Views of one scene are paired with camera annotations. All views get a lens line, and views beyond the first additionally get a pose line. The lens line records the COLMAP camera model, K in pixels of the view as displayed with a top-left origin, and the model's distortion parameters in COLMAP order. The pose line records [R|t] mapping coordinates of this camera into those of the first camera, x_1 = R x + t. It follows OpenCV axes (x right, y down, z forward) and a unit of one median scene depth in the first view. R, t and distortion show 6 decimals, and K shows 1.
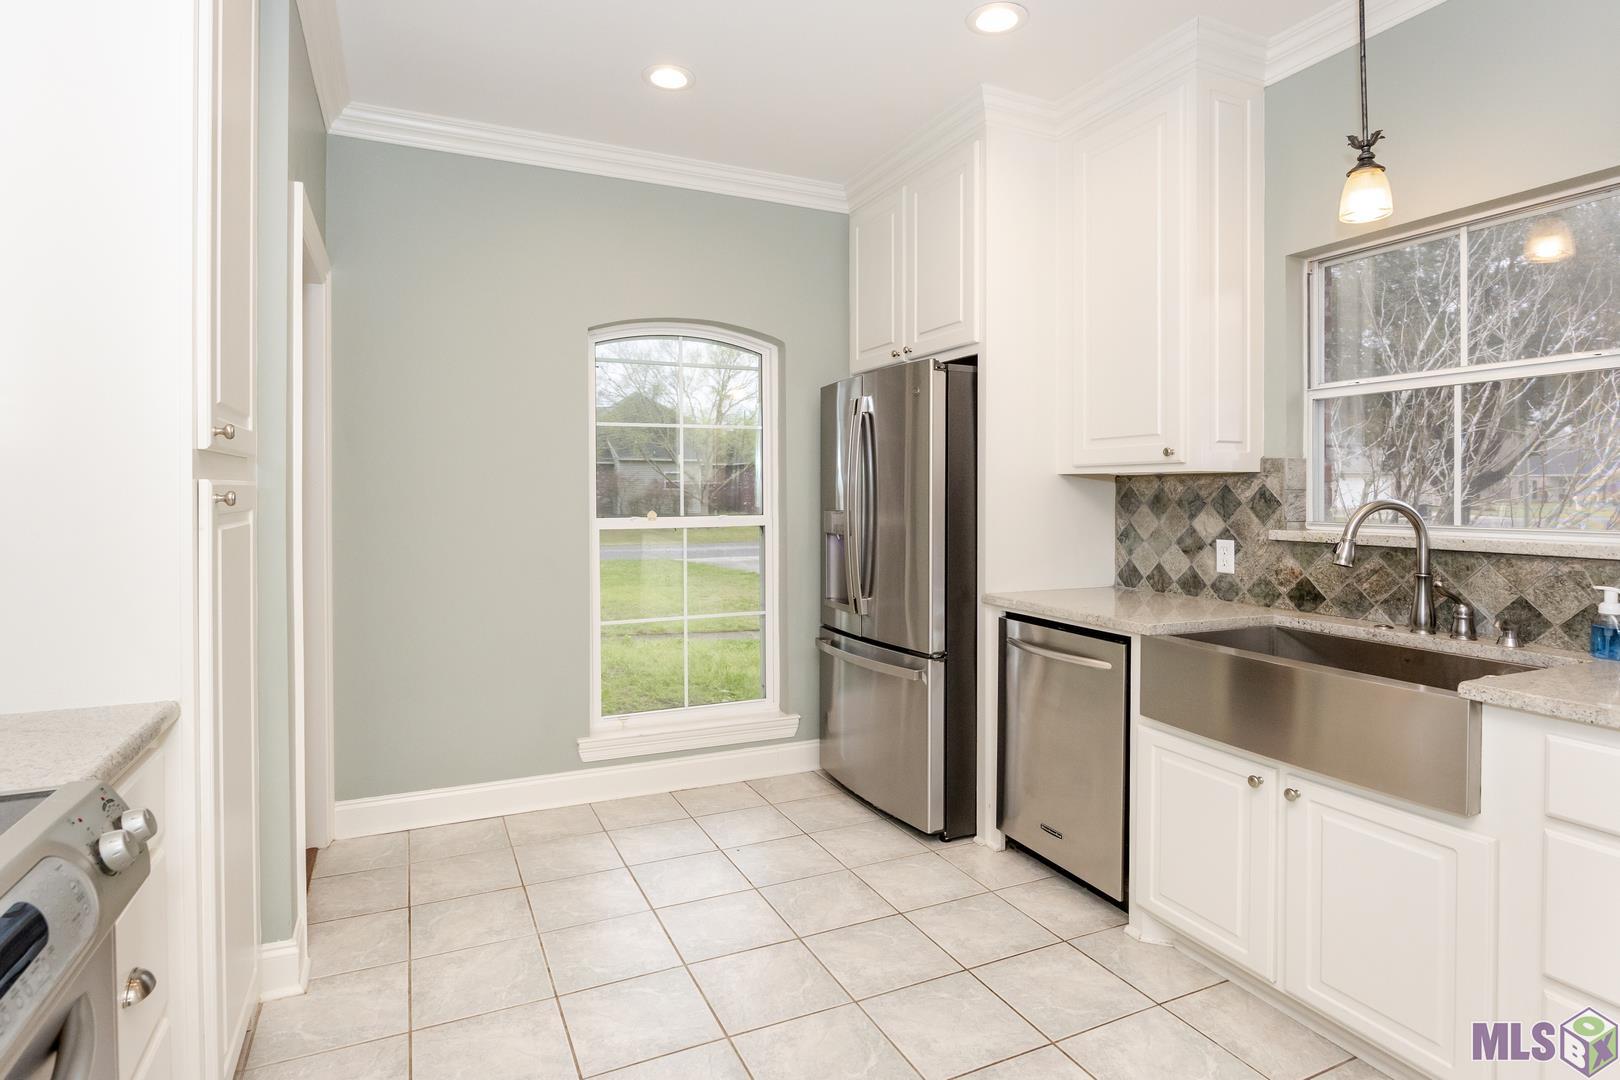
lens RADIAL K [[854.6, 0, 868.9], [0, 854.6, 511.7], [0, 0, 1]] dist [-0.053430, -0.000280]
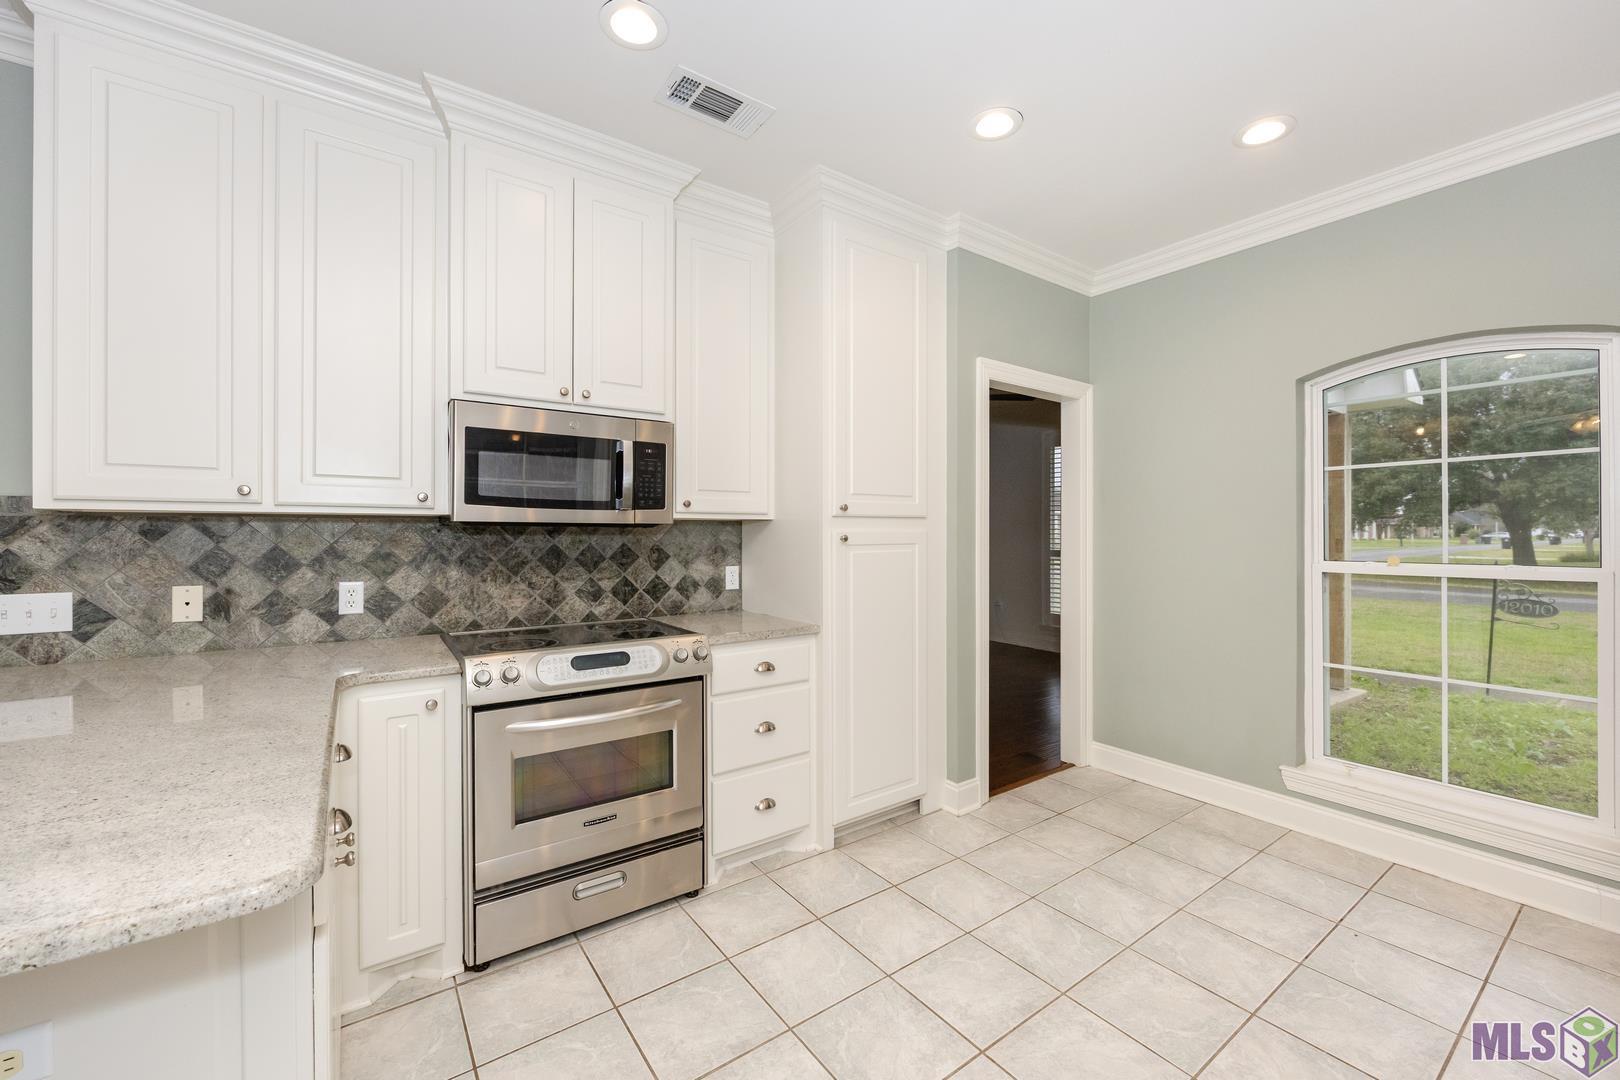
lens RADIAL K [[658.9, 0, 803.2], [0, 658.9, 537.7], [0, 0, 1]] dist [-0.004403, -0.001576]
pose [[0.131235, 0.014603, -0.991244, 0.463874], [-0.026141, 0.999595, 0.011265, -0.016203], [0.991007, 0.024434, 0.131563, 0.321765]]
